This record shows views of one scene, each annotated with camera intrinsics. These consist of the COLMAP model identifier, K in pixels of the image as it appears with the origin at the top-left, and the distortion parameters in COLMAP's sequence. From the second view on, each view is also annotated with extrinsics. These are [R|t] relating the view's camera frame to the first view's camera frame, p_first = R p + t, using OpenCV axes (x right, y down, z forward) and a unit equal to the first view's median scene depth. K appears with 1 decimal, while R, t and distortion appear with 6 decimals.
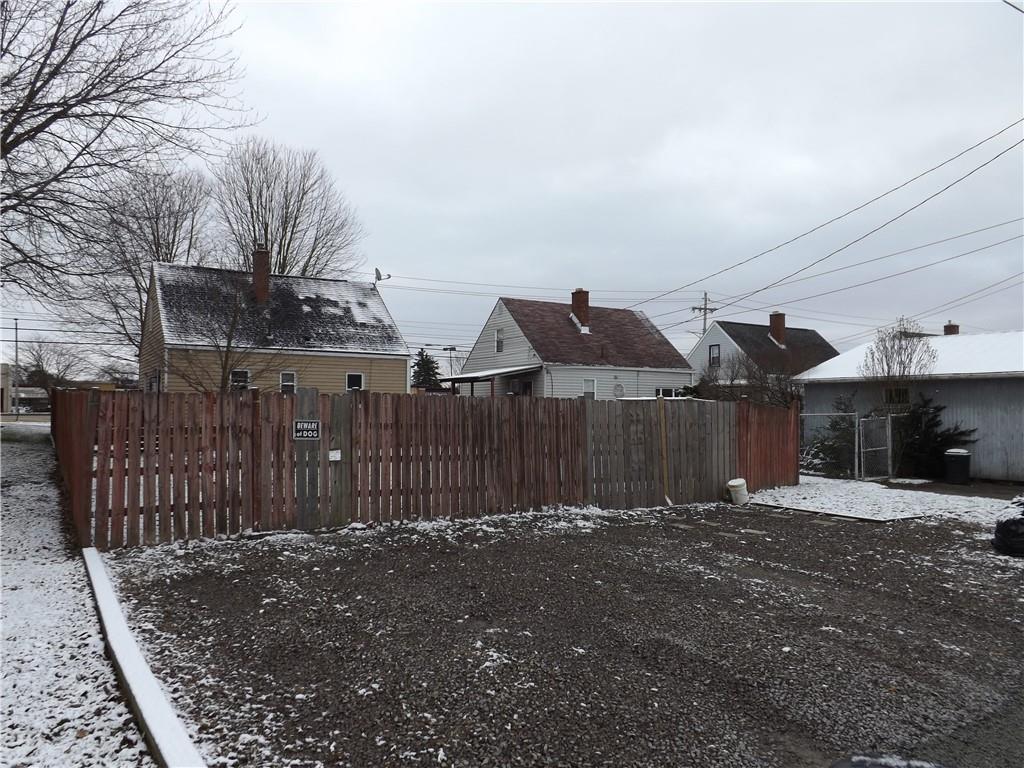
lens RADIAL K [[764.1, 0, 508.8], [0, 764.1, 380.9], [0, 0, 1]] dist [-0.052674, -0.001710]
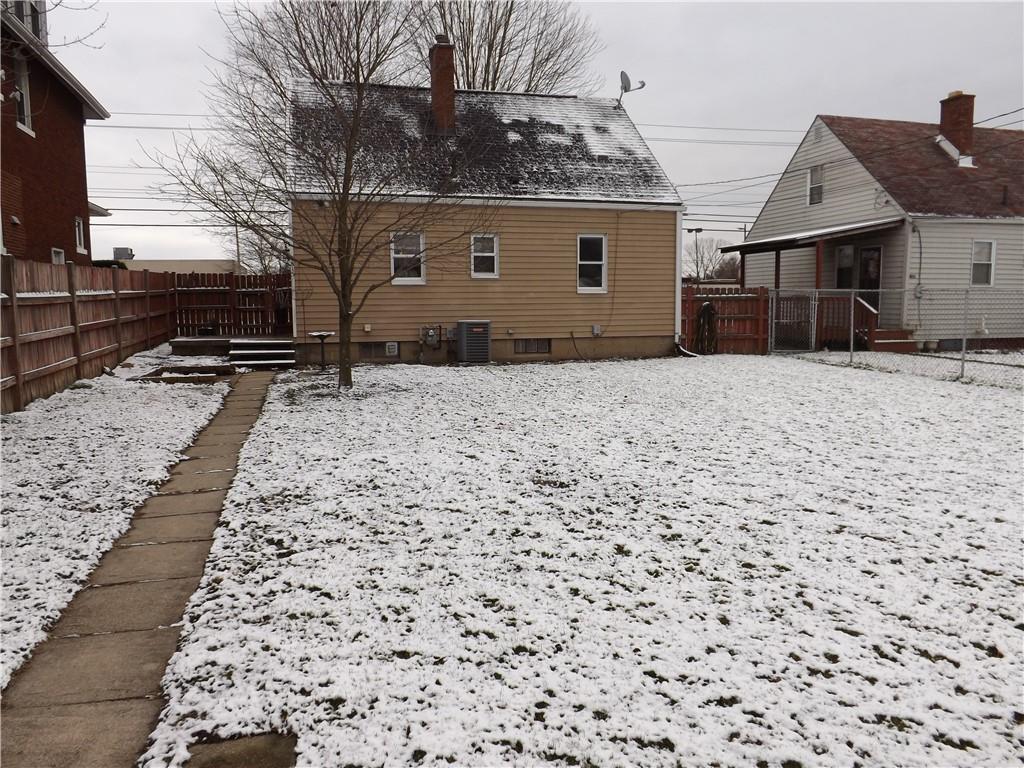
lens RADIAL K [[764.1, 0, 511.3], [0, 764.1, 381.4], [0, 0, 1]] dist [-0.052674, -0.001710]
pose [[0.955351, 0.019848, -0.294805, -0.072460], [0.021714, 0.990327, 0.137041, 0.018387], [0.294674, -0.137324, 0.945679, 0.347501]]
